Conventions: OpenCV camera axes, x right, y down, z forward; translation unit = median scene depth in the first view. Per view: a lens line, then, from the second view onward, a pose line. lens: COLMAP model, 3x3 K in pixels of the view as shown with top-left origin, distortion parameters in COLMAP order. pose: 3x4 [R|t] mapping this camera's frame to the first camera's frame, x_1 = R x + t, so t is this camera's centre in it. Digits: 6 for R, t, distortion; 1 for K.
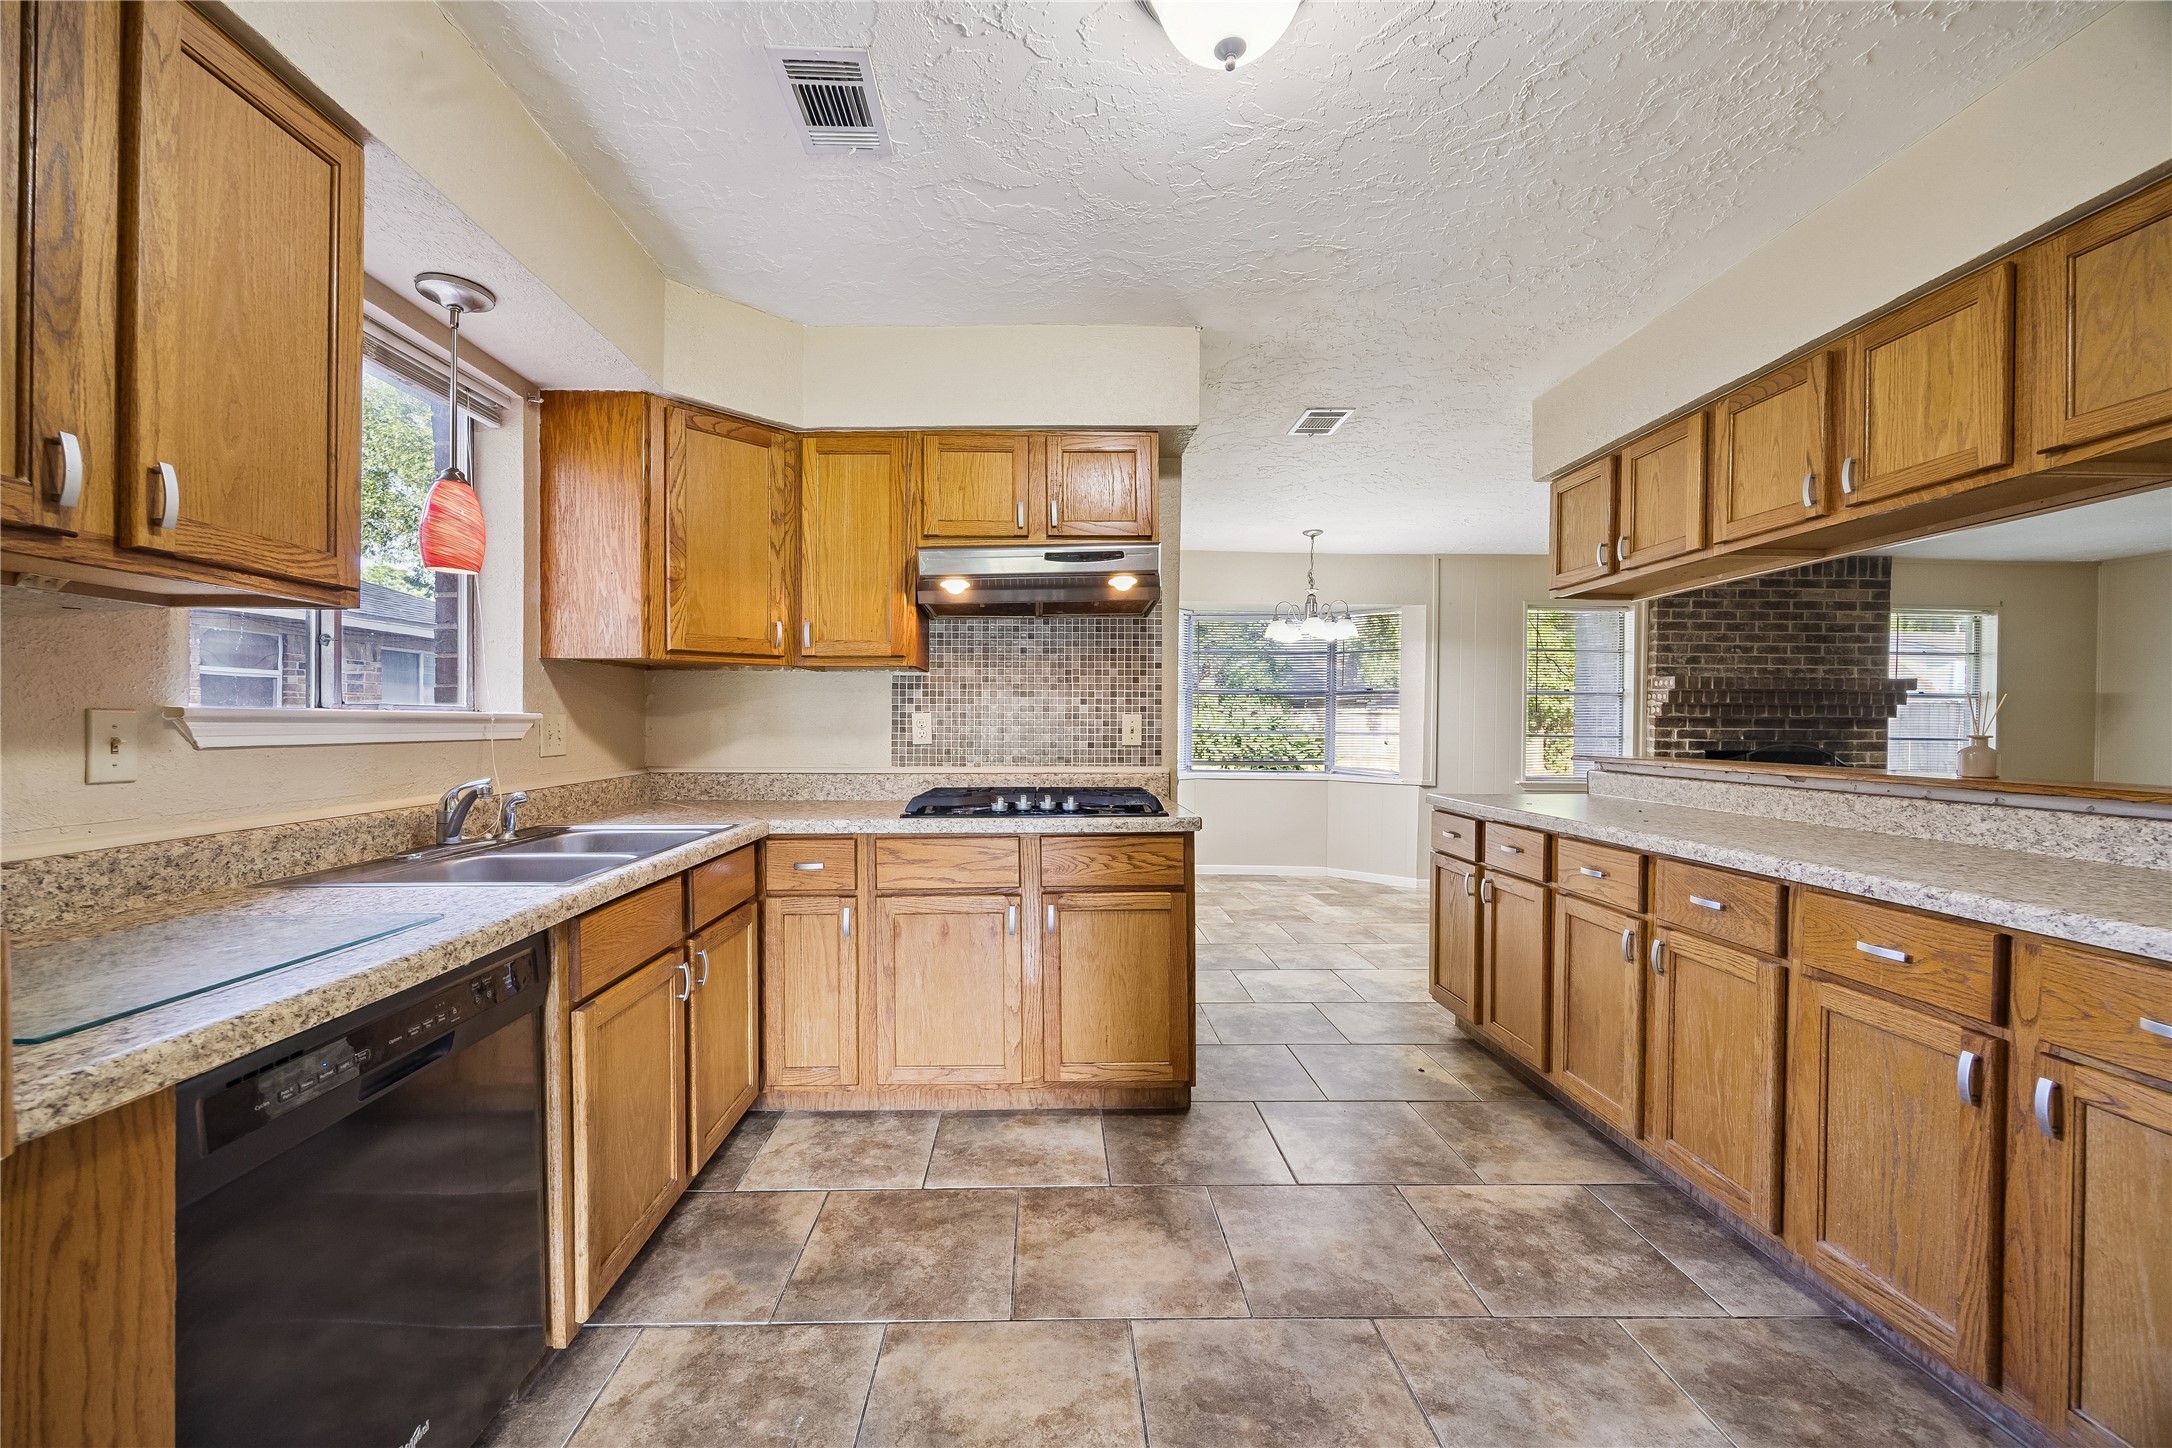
lens RADIAL K [[858.0, 0, 1086.0], [0, 858.0, 724.0], [0, 0, 1]] dist [-0.000258, 0.000067]
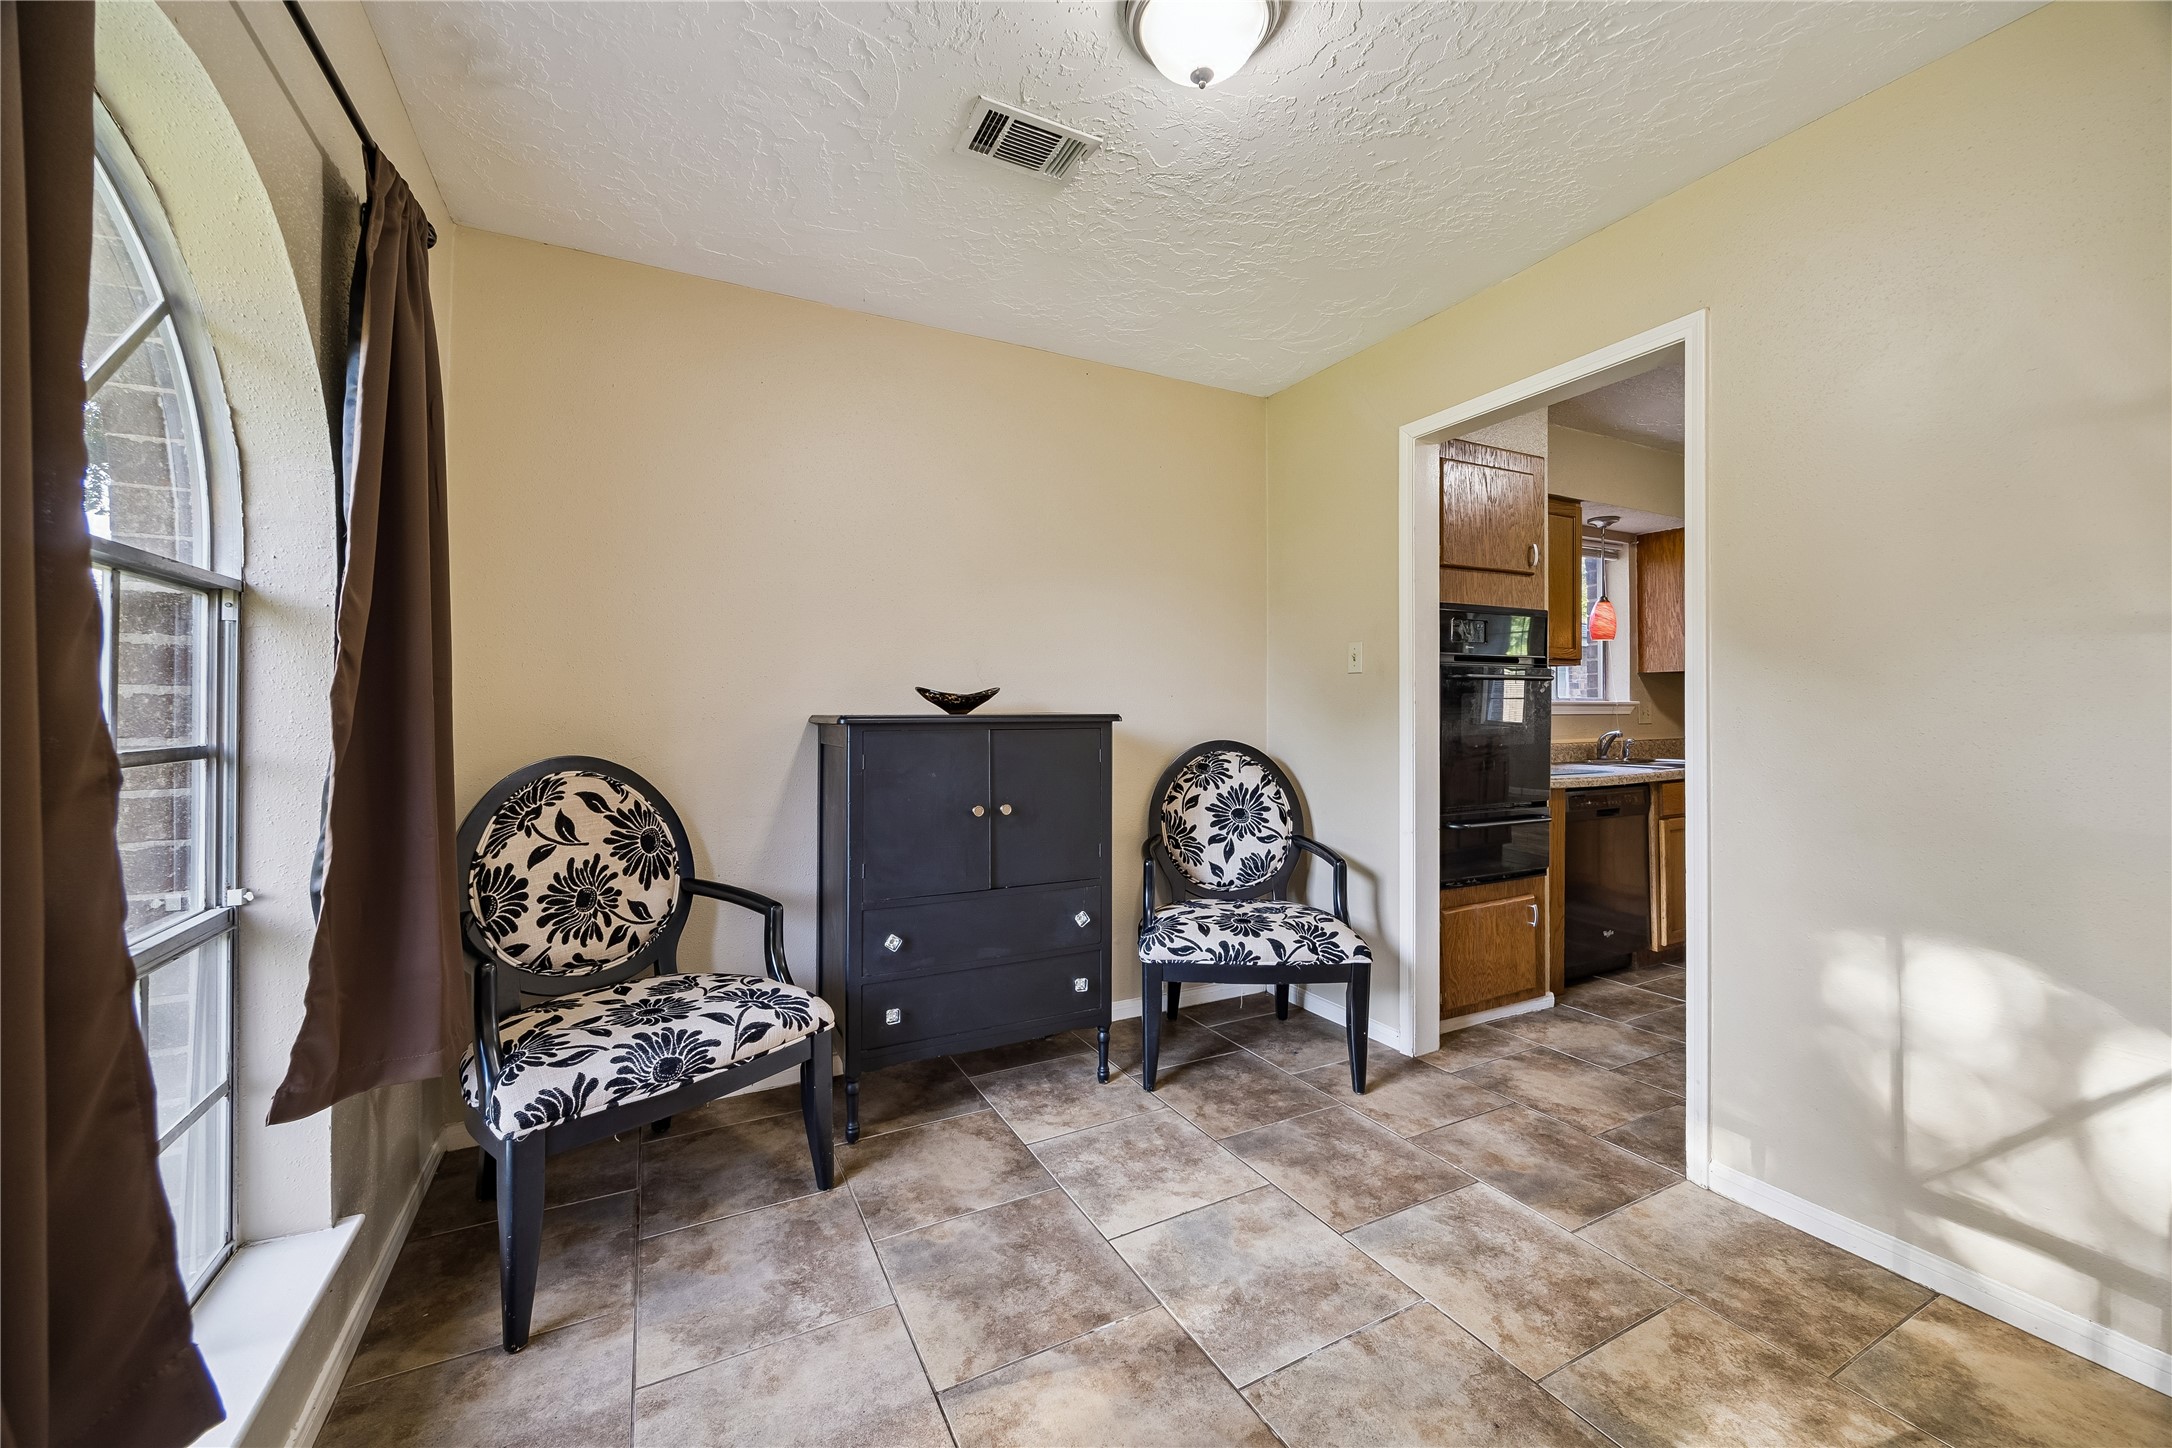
lens RADIAL K [[850.0, 0, 1090.4], [0, 850.0, 697.7], [0, 0, 1]] dist [-0.000578, 0.000099]
pose [[0.437440, -0.012501, -0.899161, 0.625356], [-0.000074, 0.999903, -0.013937, 0.006496], [0.899248, 0.006163, 0.437396, -1.085848]]
